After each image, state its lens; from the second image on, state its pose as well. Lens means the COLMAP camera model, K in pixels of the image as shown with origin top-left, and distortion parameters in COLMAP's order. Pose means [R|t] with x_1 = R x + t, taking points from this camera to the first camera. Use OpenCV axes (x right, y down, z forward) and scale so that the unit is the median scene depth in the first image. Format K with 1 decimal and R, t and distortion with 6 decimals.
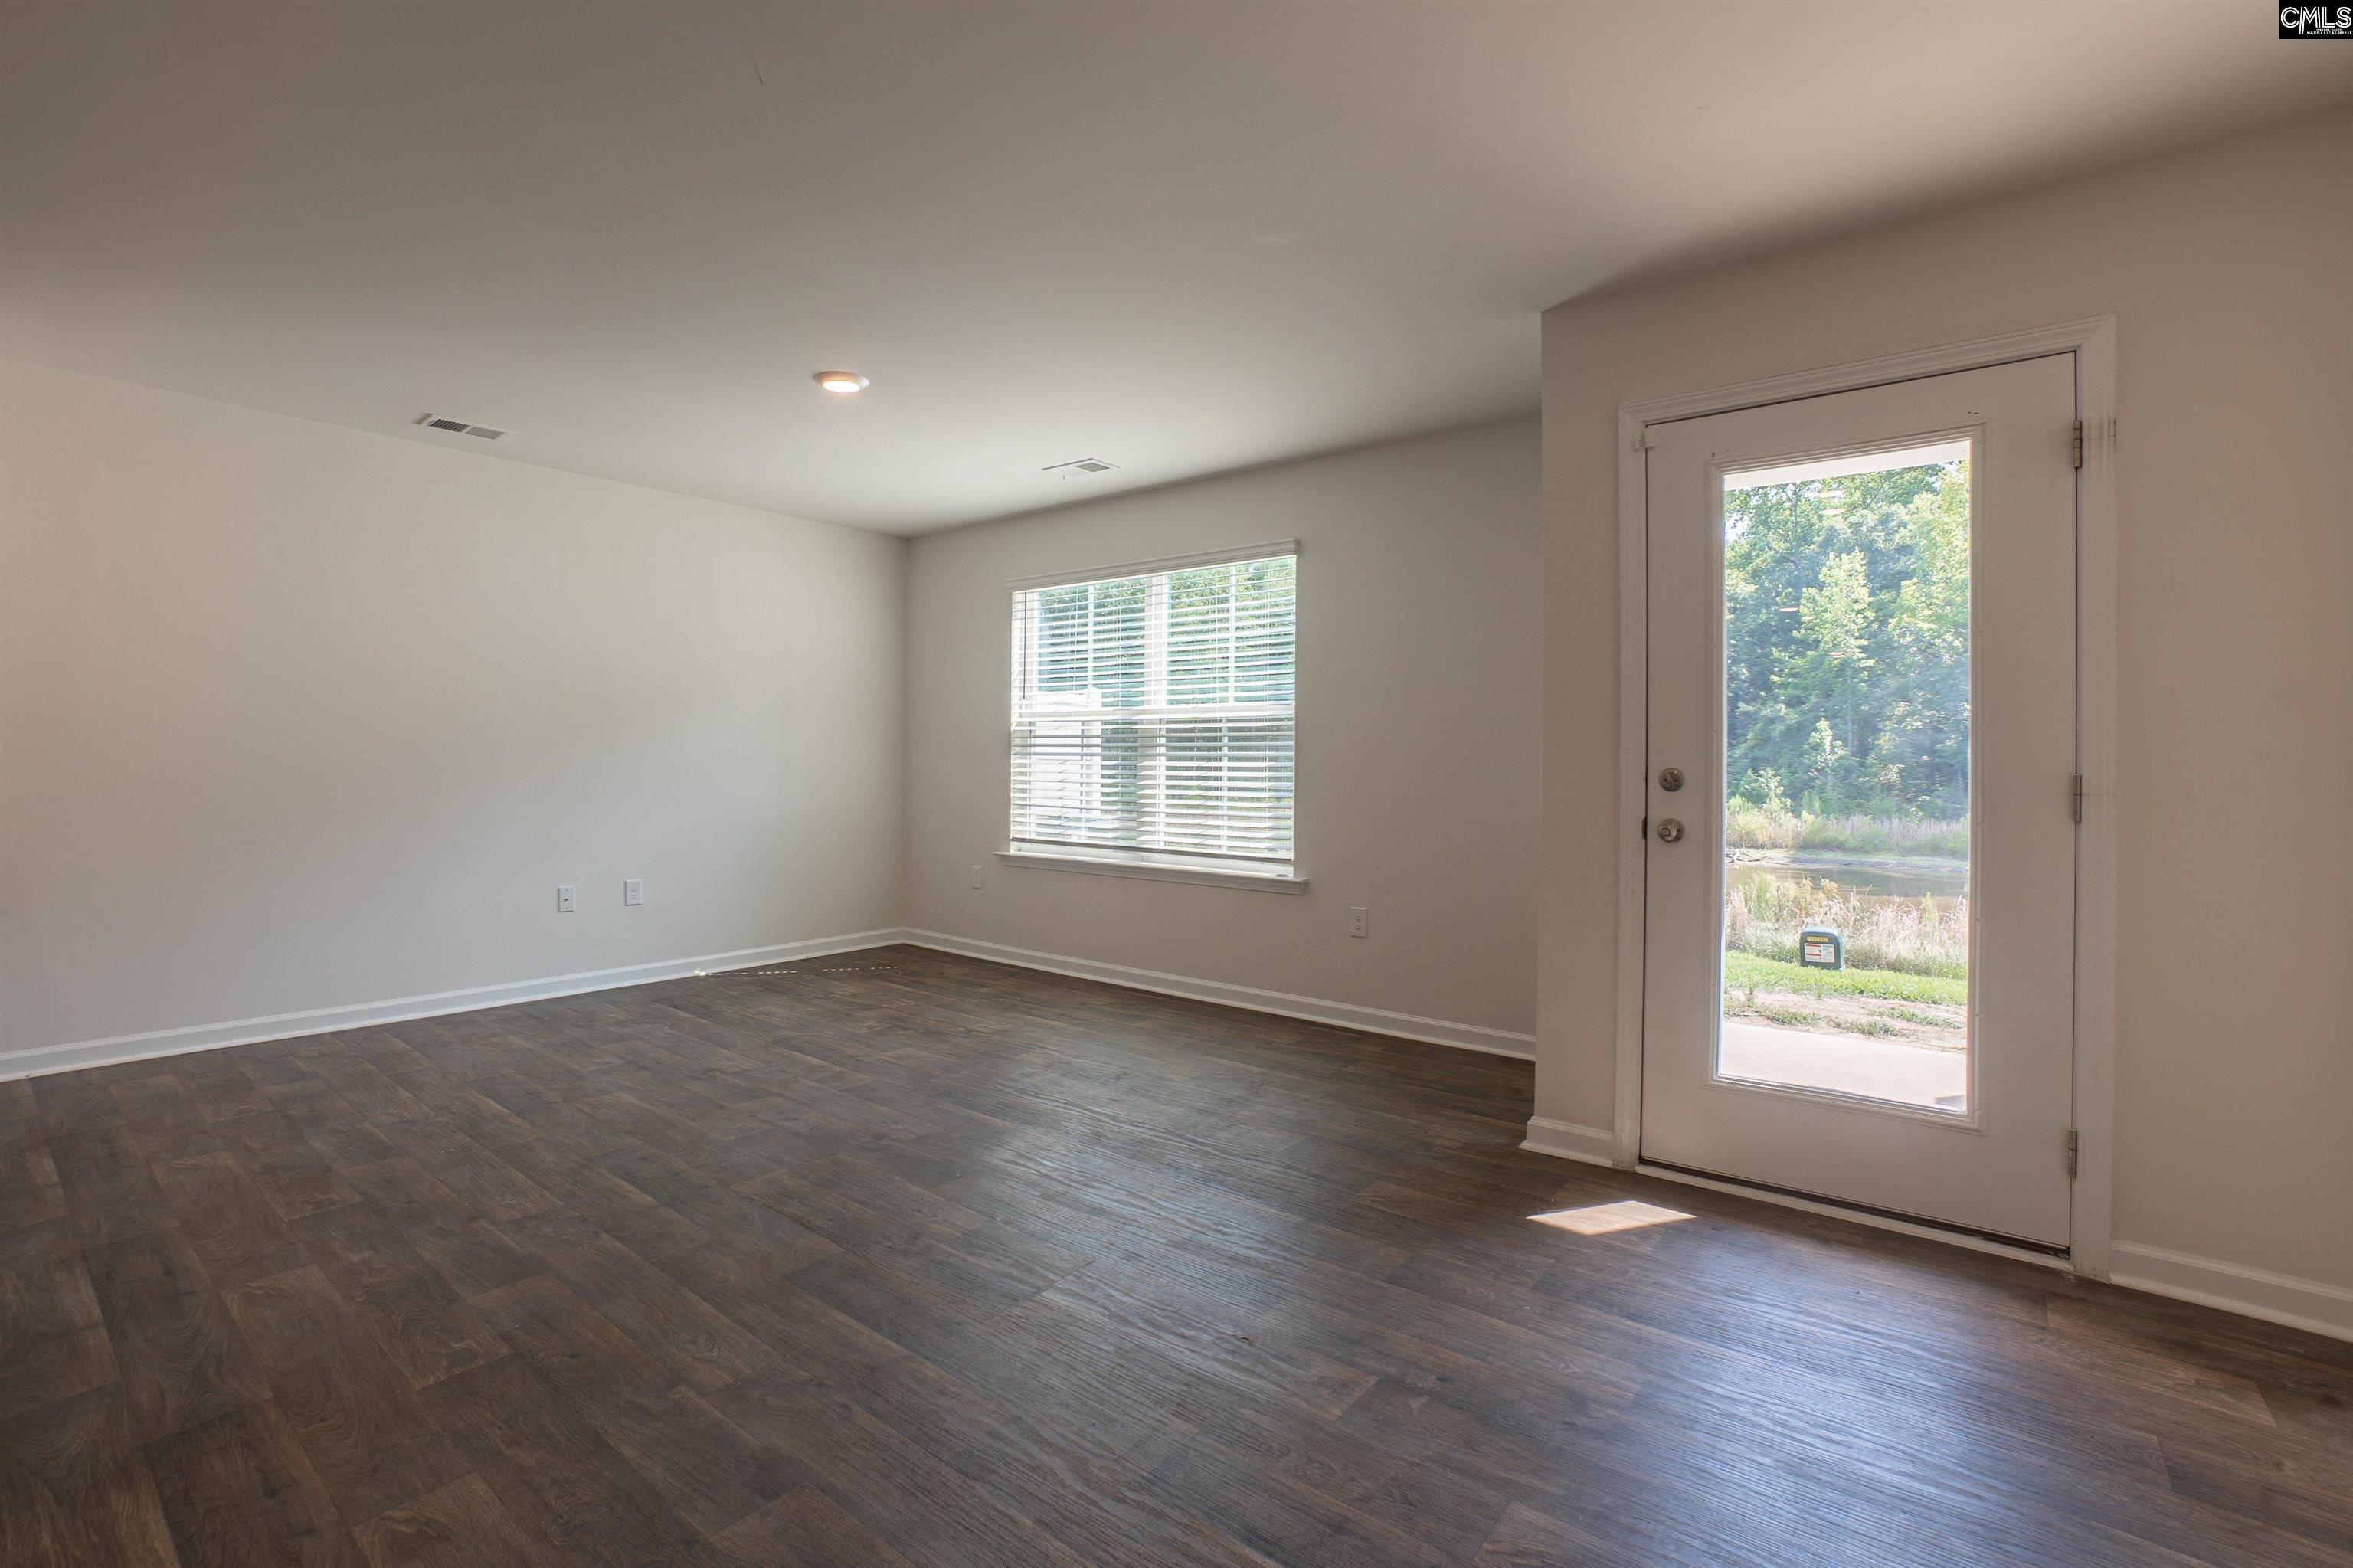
lens RADIAL K [[1044.3, 0, 1127.5], [0, 1044.3, 765.1], [0, 0, 1]] dist [-0.057678, 0.016770]
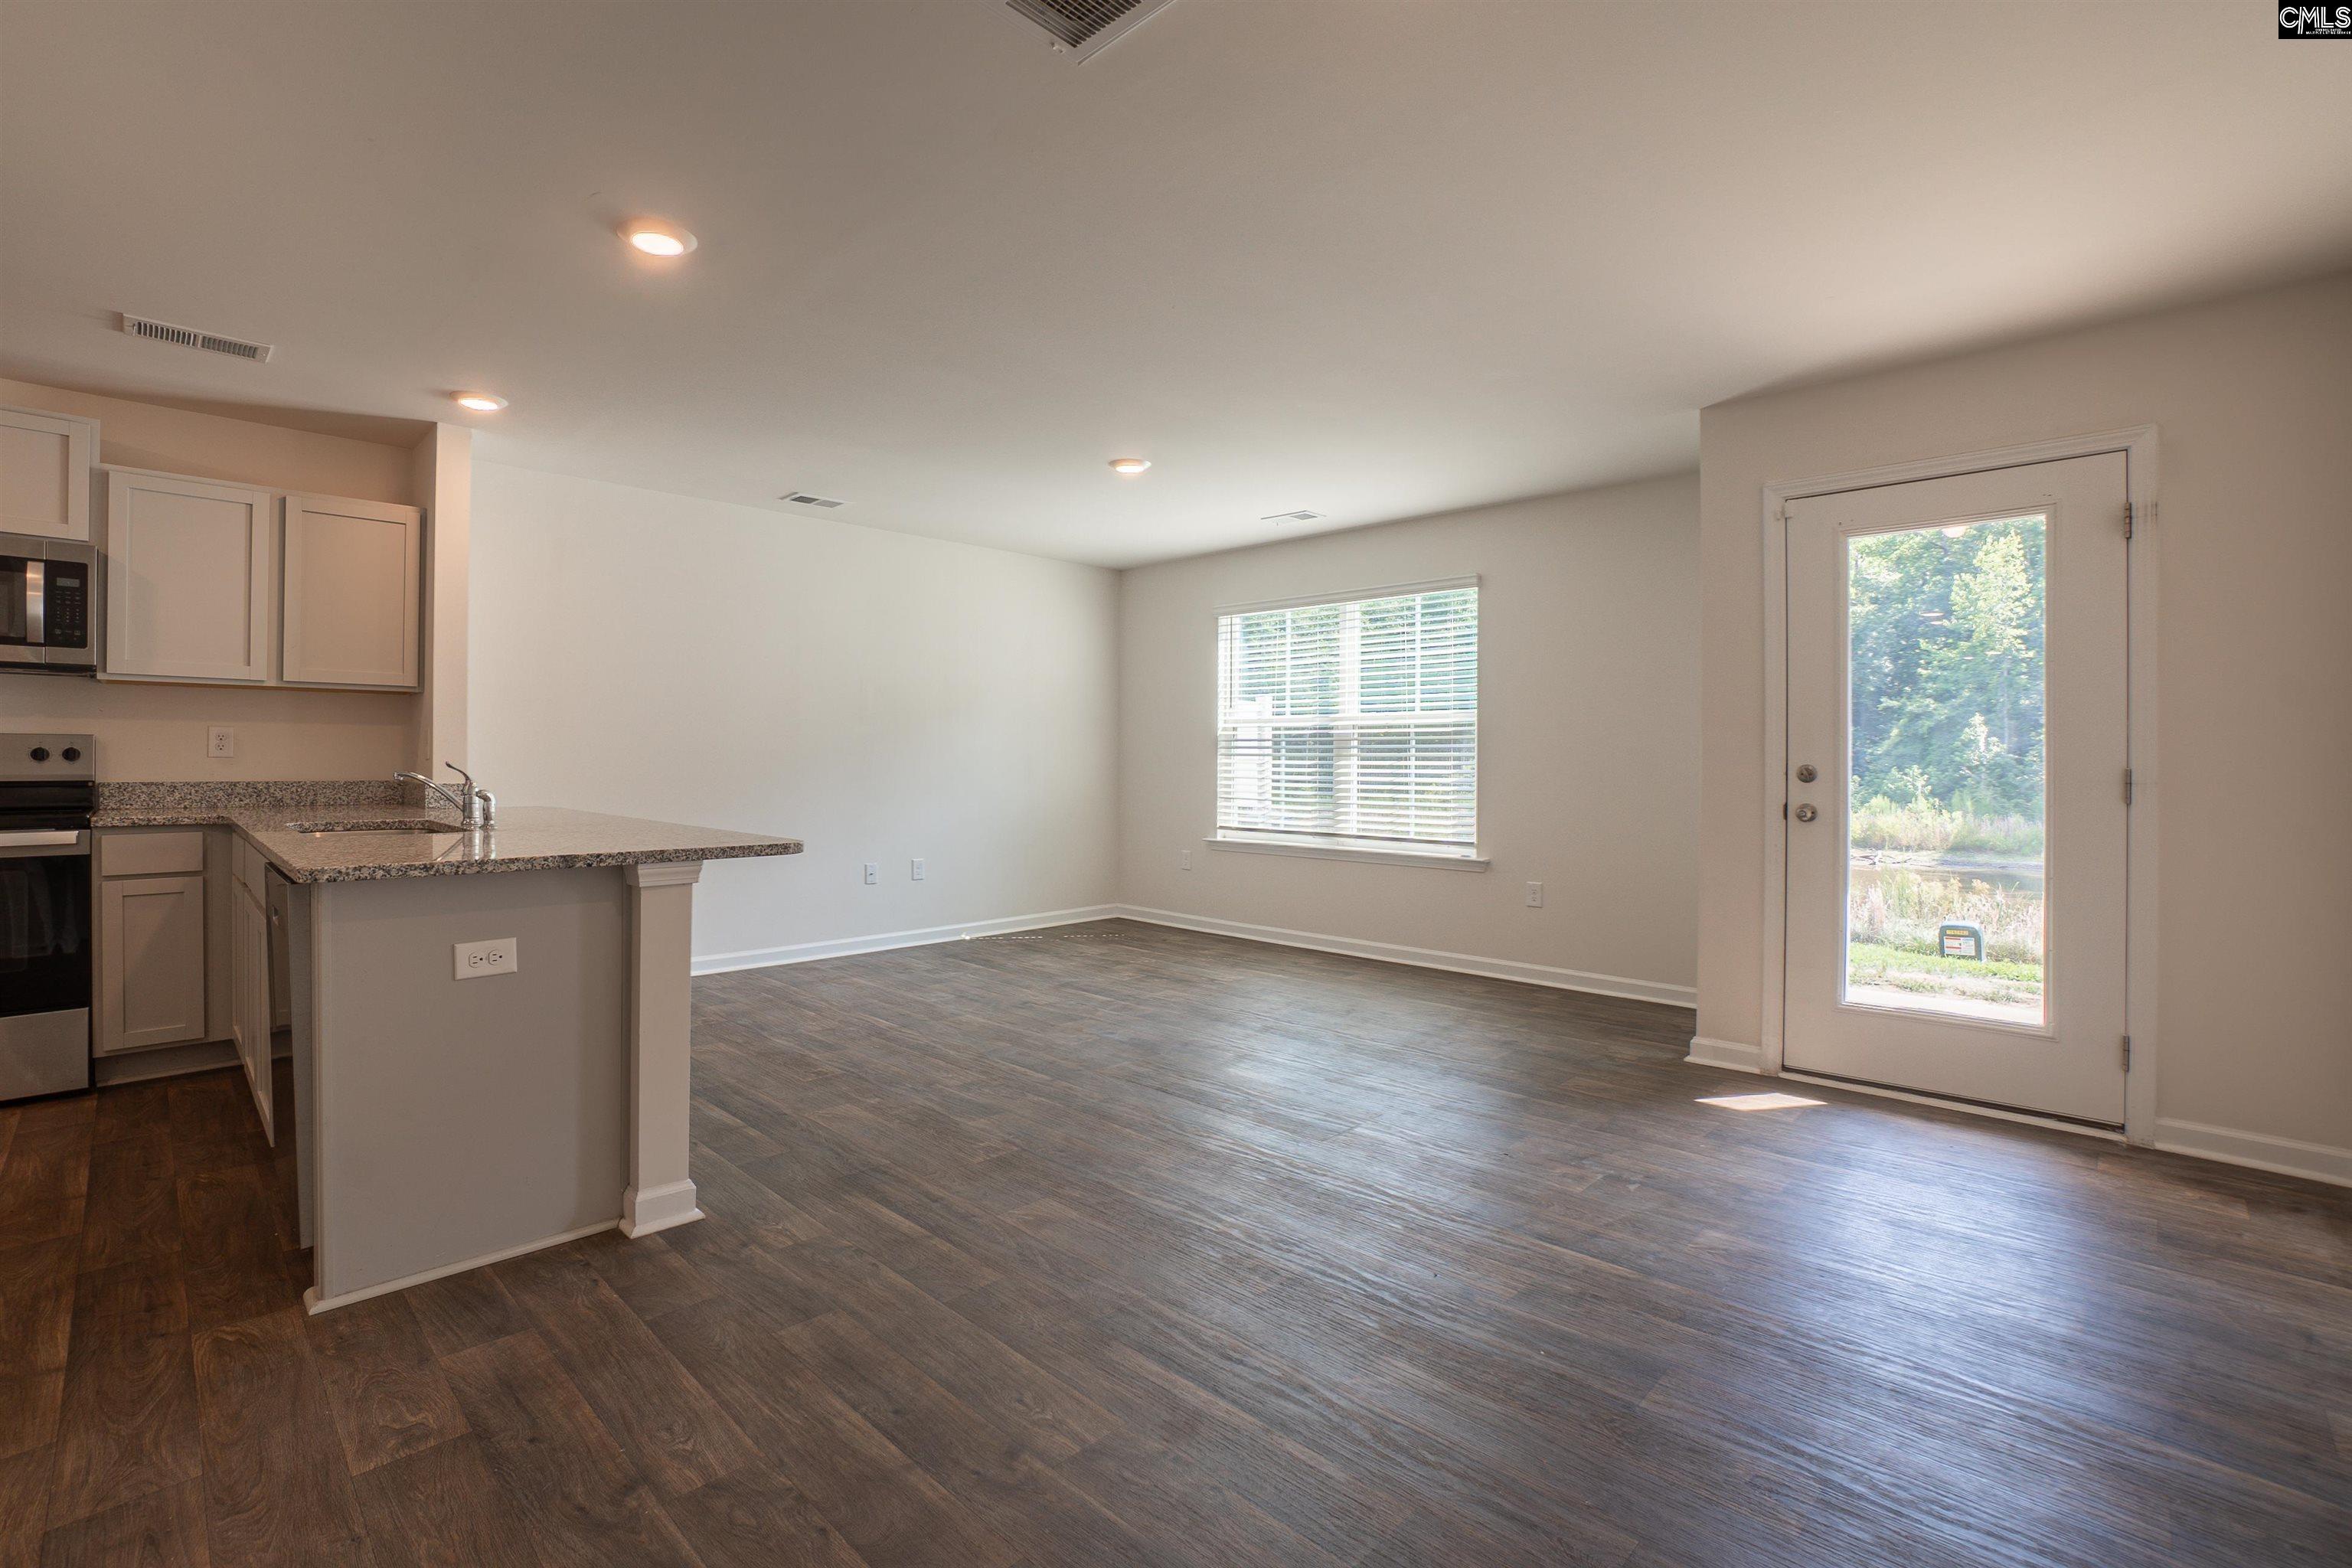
lens RADIAL K [[1043.9, 0, 1126.9], [0, 1043.9, 766.7], [0, 0, 1]] dist [-0.057678, 0.016770]
pose [[0.994854, -0.002829, -0.101281, -0.176792], [0.003015, 0.999994, 0.001679, 0.000206], [0.101276, -0.001976, 0.994856, -0.334023]]
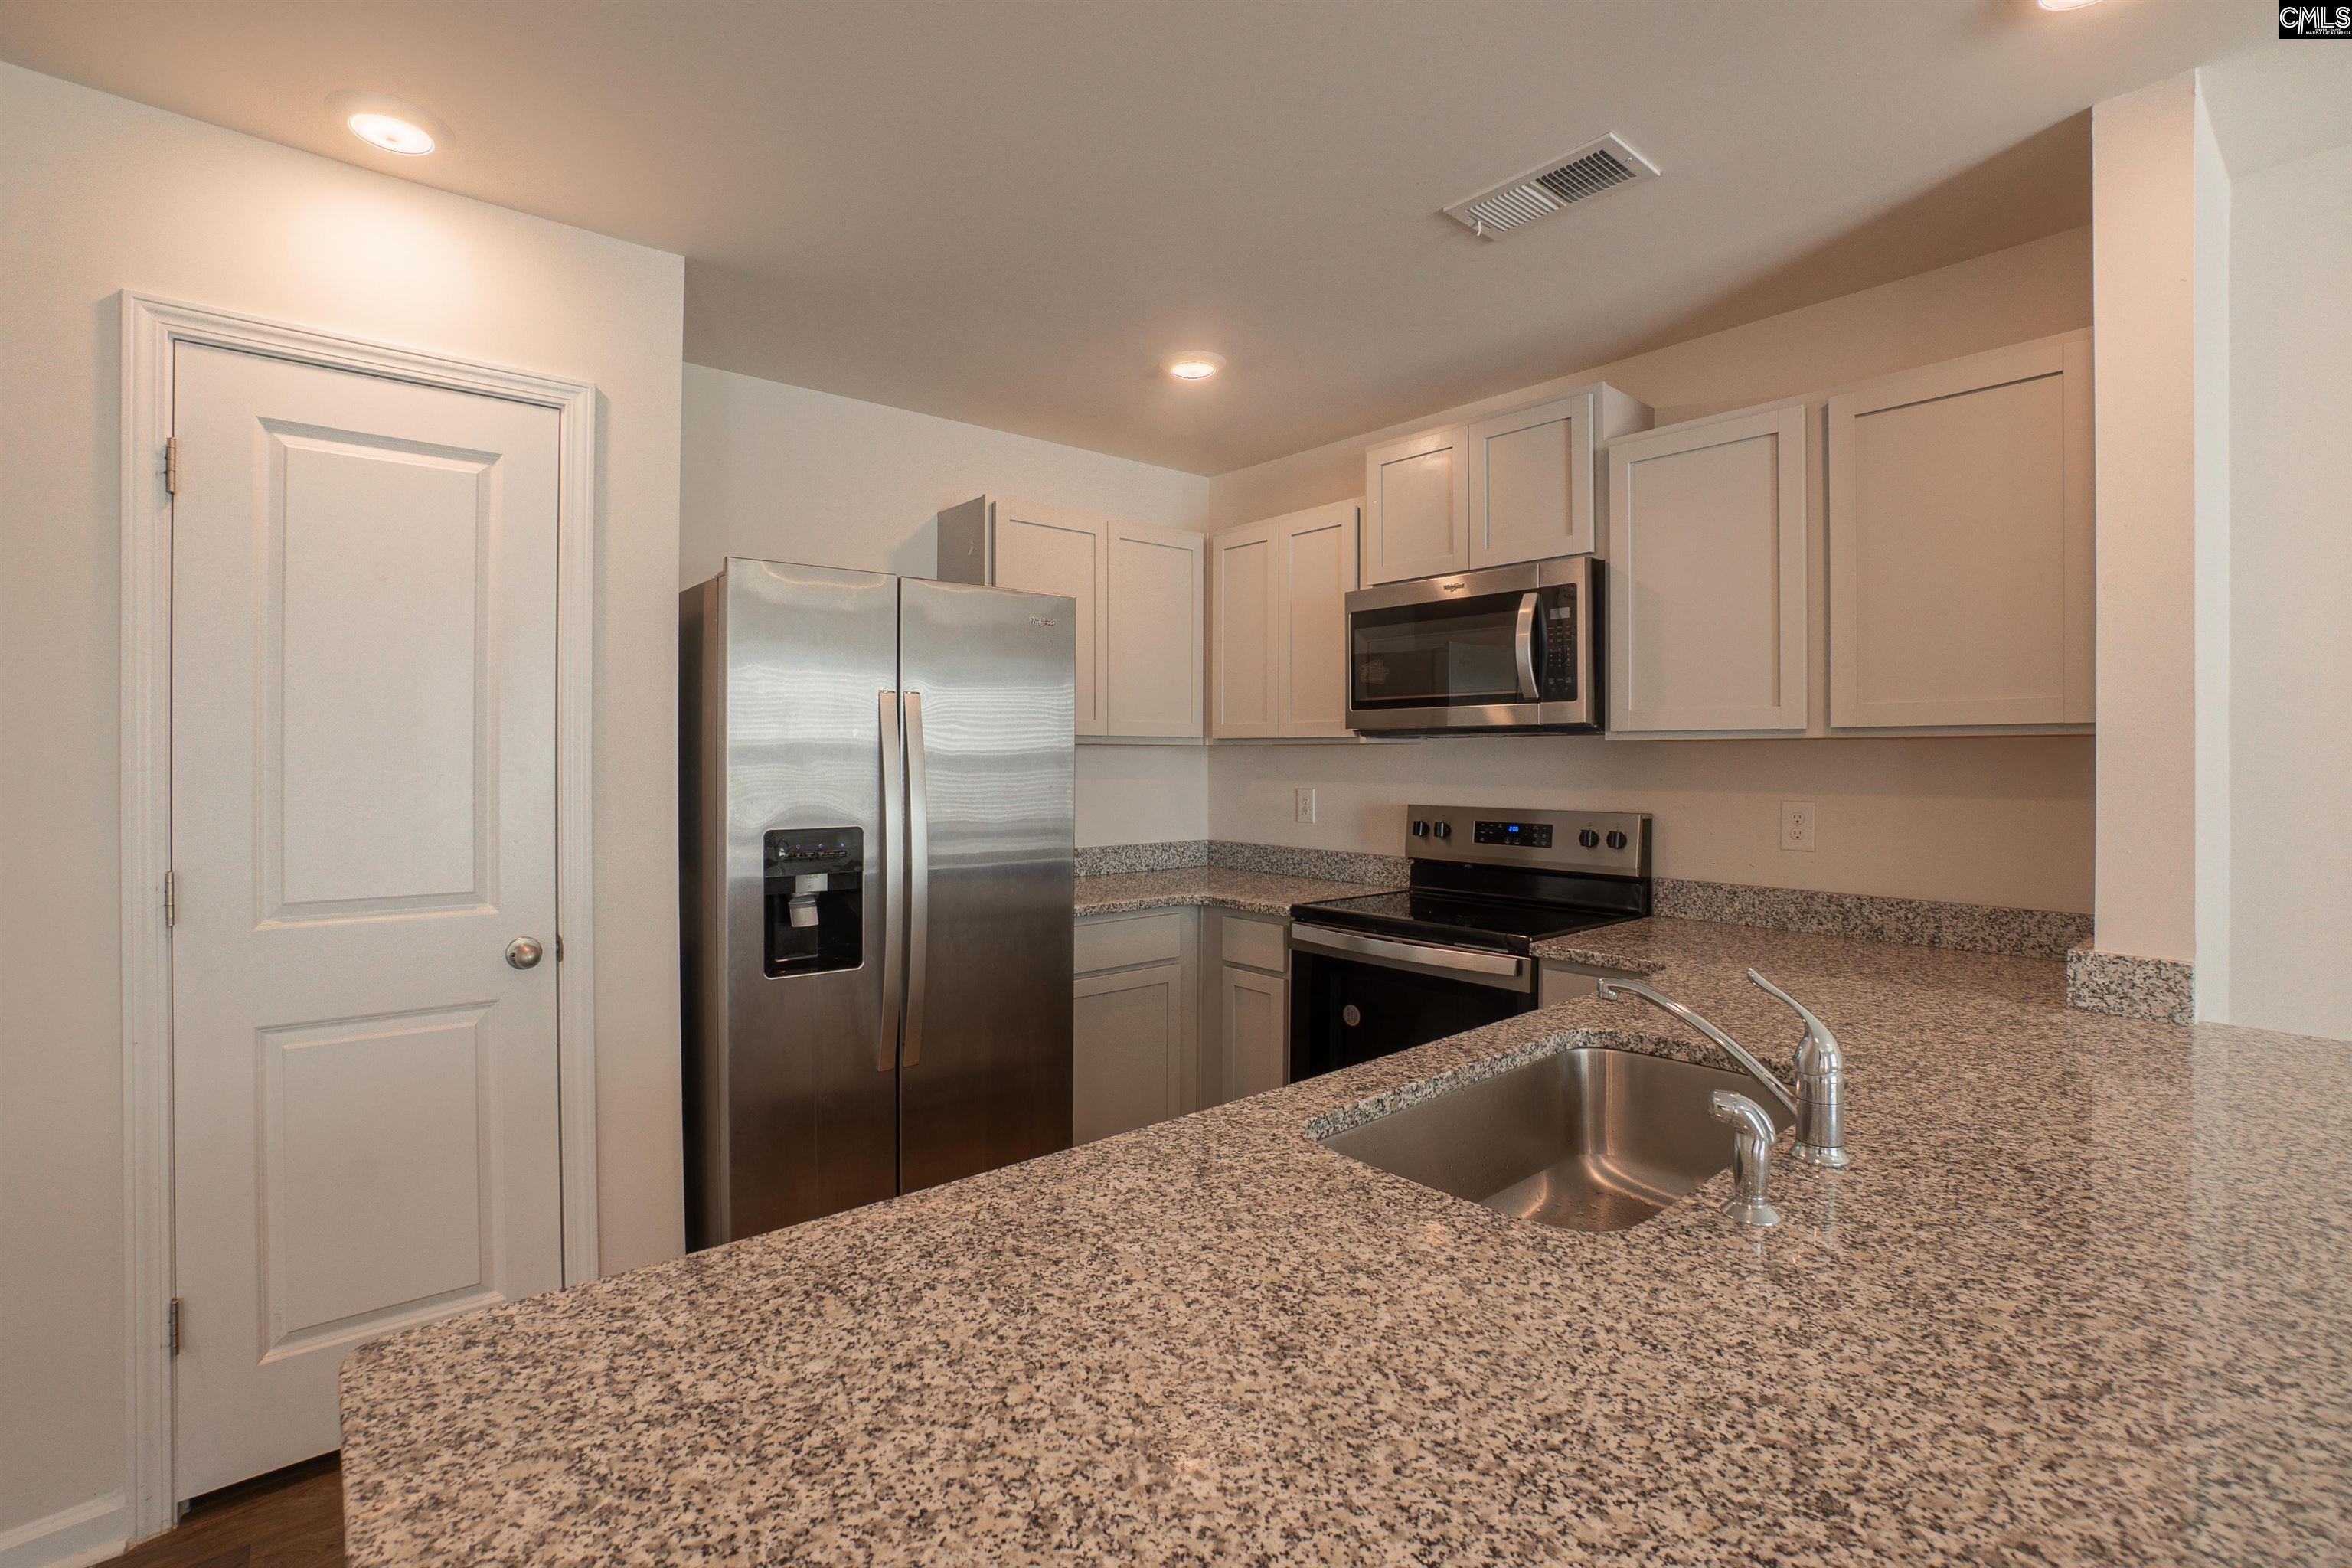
lens RADIAL K [[1043.9, 0, 1139.9], [0, 1043.9, 777.0], [0, 0, 1]] dist [-0.057678, 0.016770]
pose [[-0.191389, 0.004009, -0.981506, -0.552054], [-0.005476, 0.999972, 0.005153, -0.073541], [0.981499, 0.006361, -0.191362, 0.465275]]
